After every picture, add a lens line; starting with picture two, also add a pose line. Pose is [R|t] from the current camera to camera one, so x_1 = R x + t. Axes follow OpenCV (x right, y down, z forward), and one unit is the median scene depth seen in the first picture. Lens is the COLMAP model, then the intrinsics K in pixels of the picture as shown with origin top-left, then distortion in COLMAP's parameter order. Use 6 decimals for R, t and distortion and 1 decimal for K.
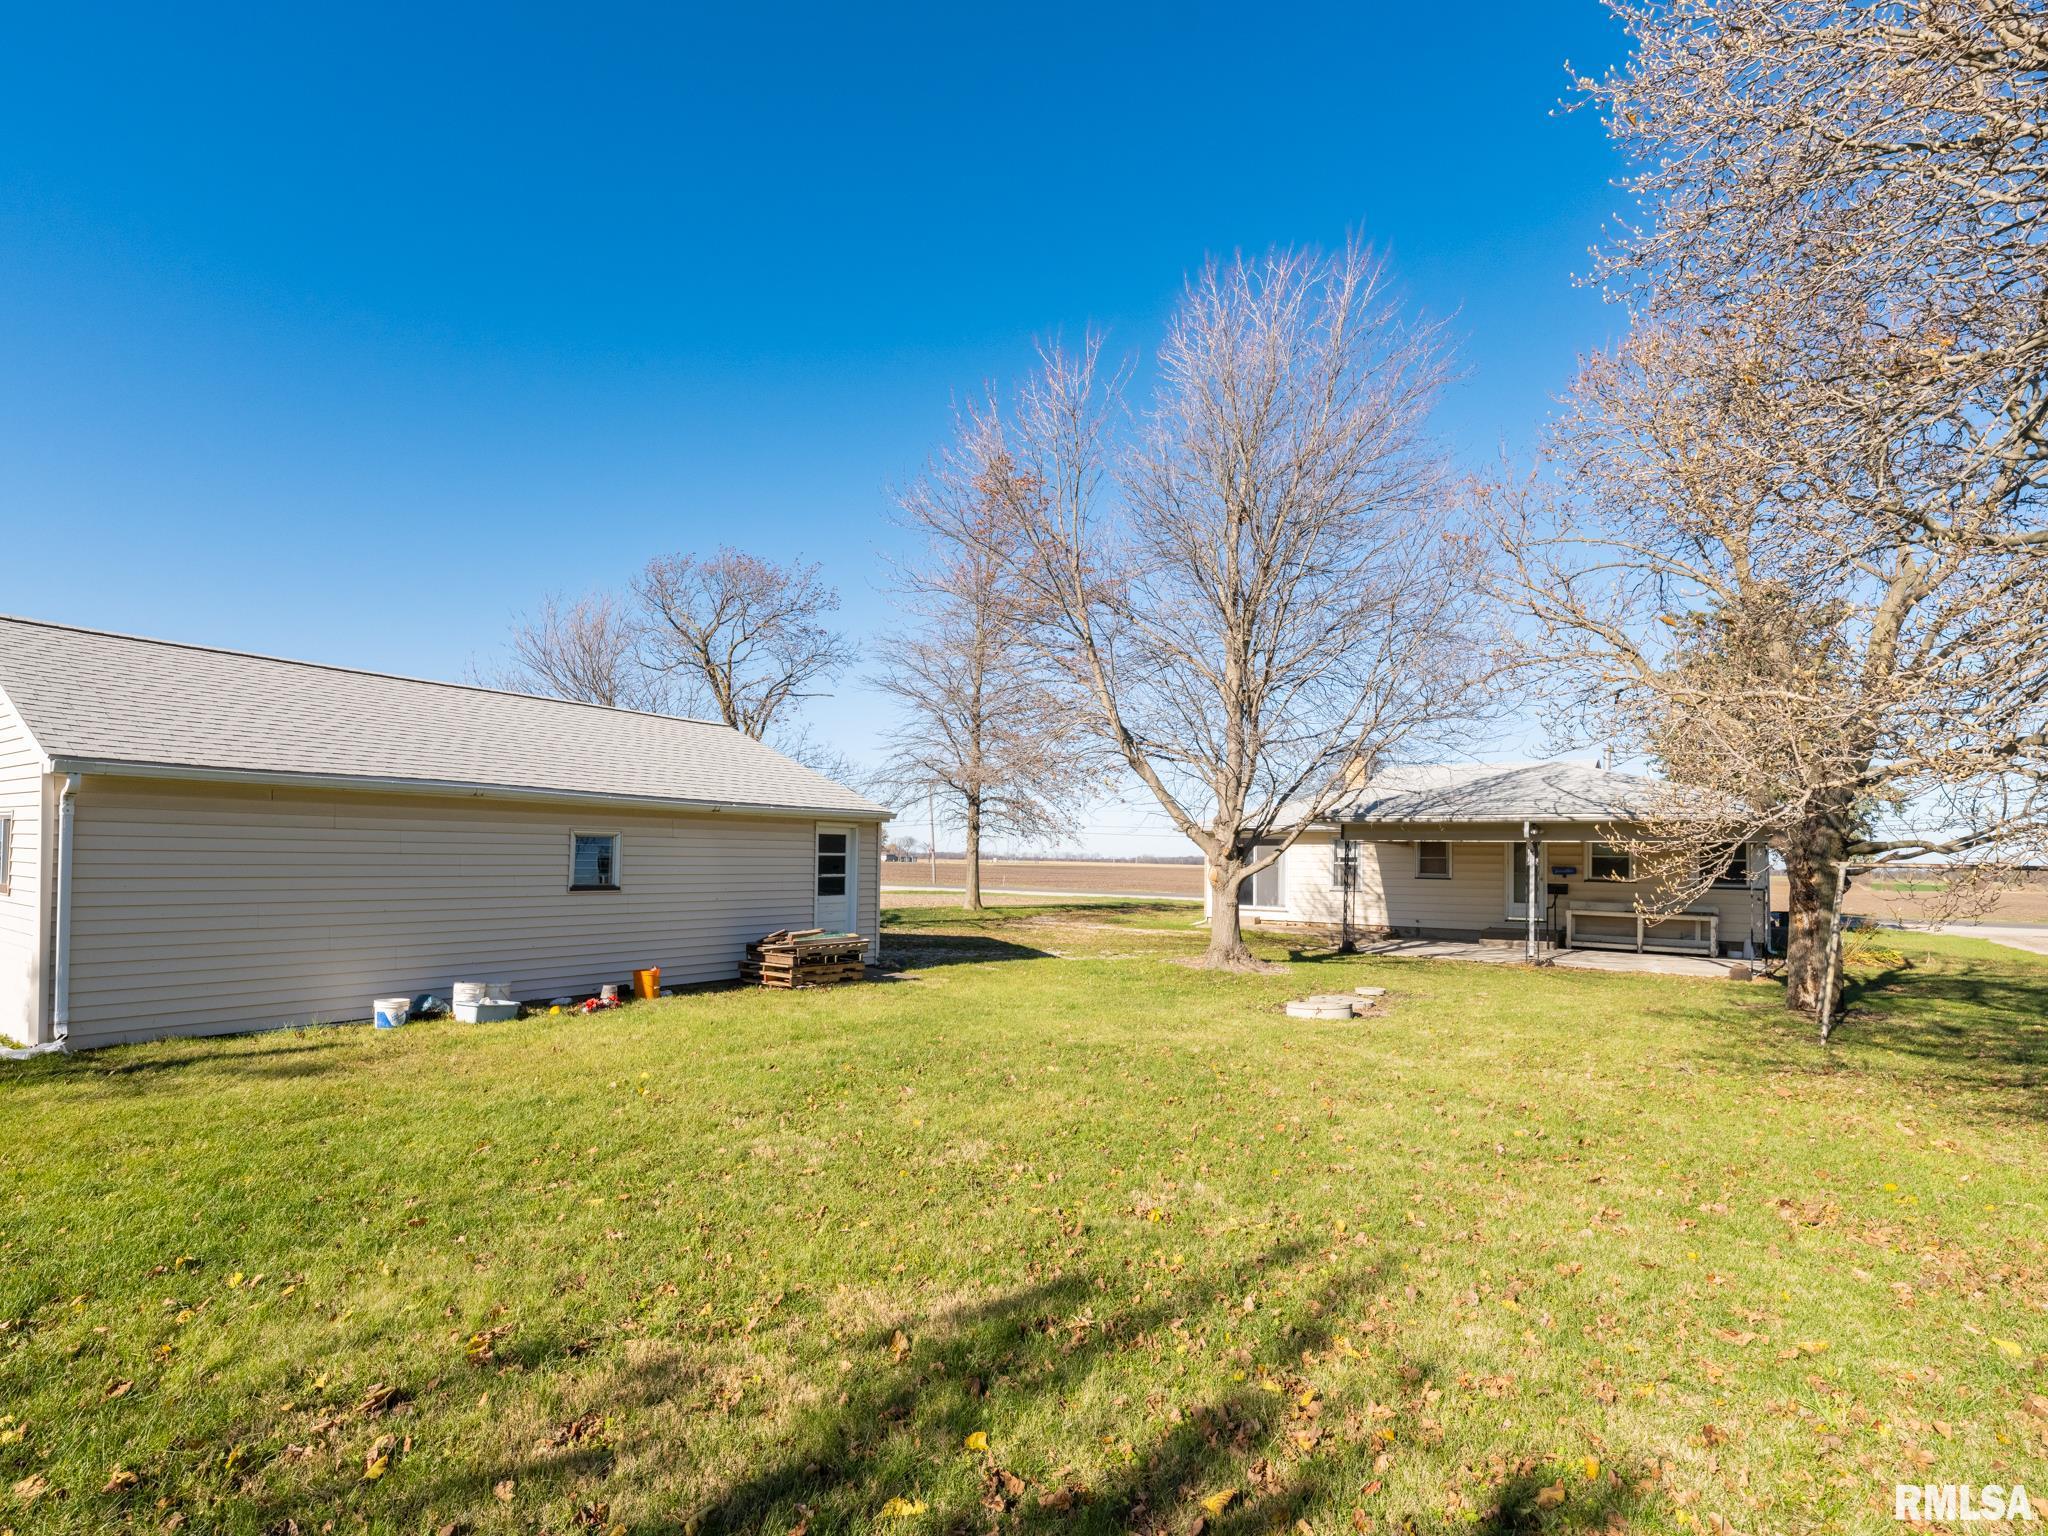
lens RADIAL K [[932.7, 0, 1026.0], [0, 932.7, 813.8], [0, 0, 1]] dist [-0.001749, -0.000149]
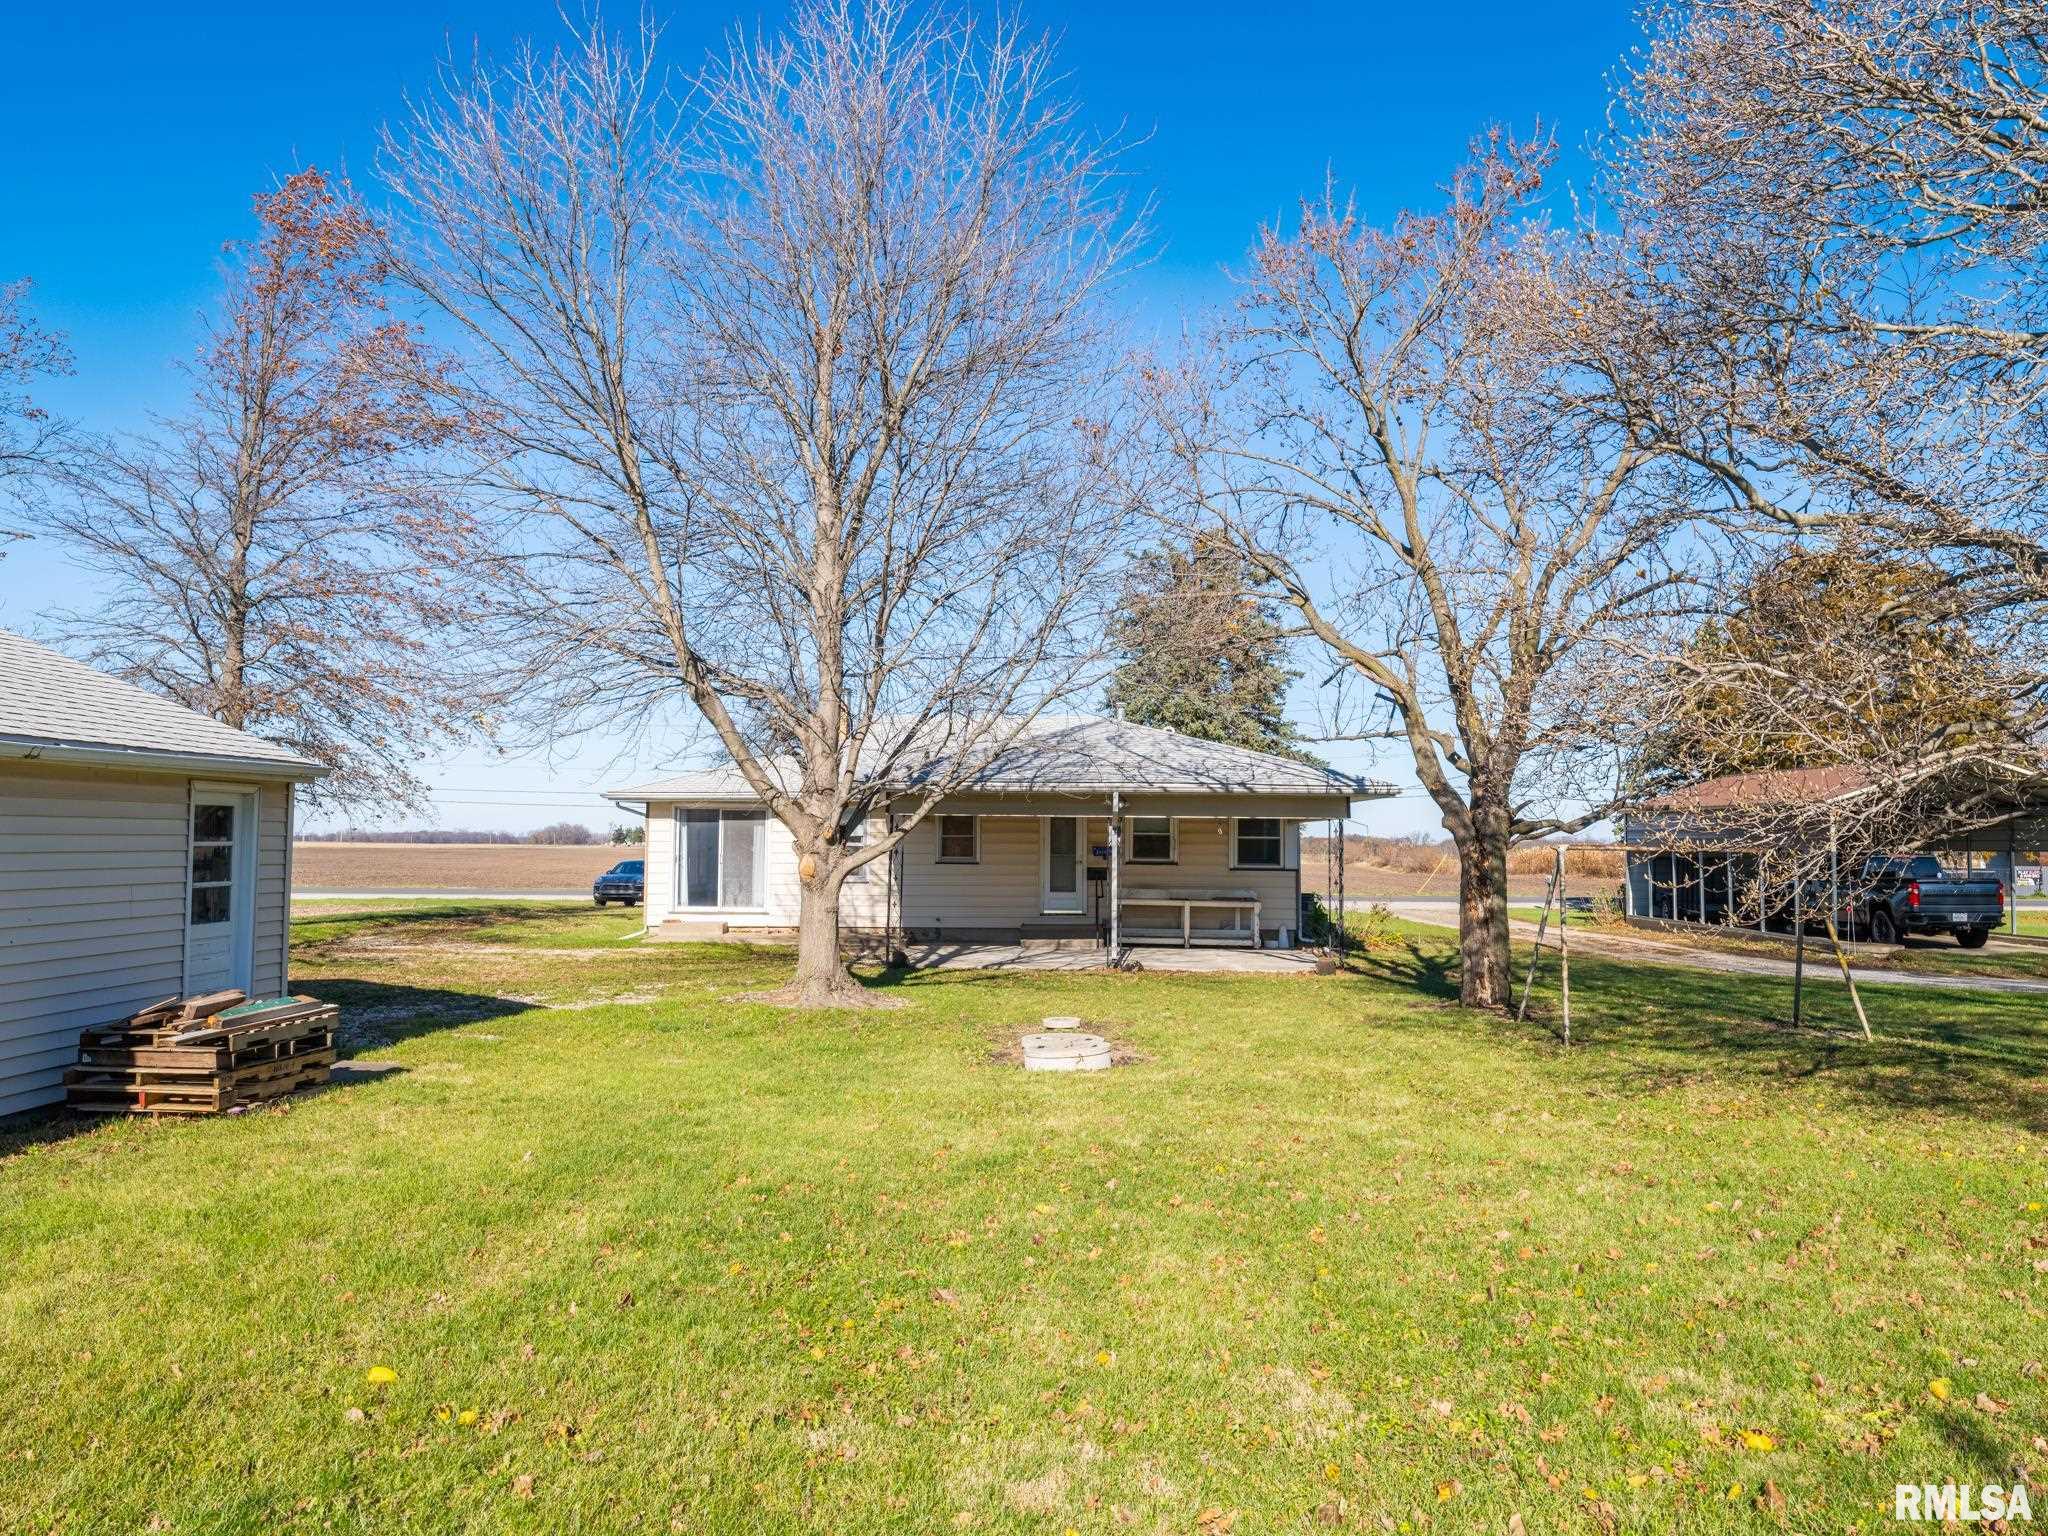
lens RADIAL K [[1303.9, 0, 1029.9], [0, 1303.9, 754.5], [0, 0, 1]] dist [0.052791, -0.074509]
pose [[0.854471, 0.026991, 0.518798, -0.114596], [-0.019843, 0.999616, -0.019324, -0.000820], [-0.519120, 0.006217, 0.854679, 0.076171]]
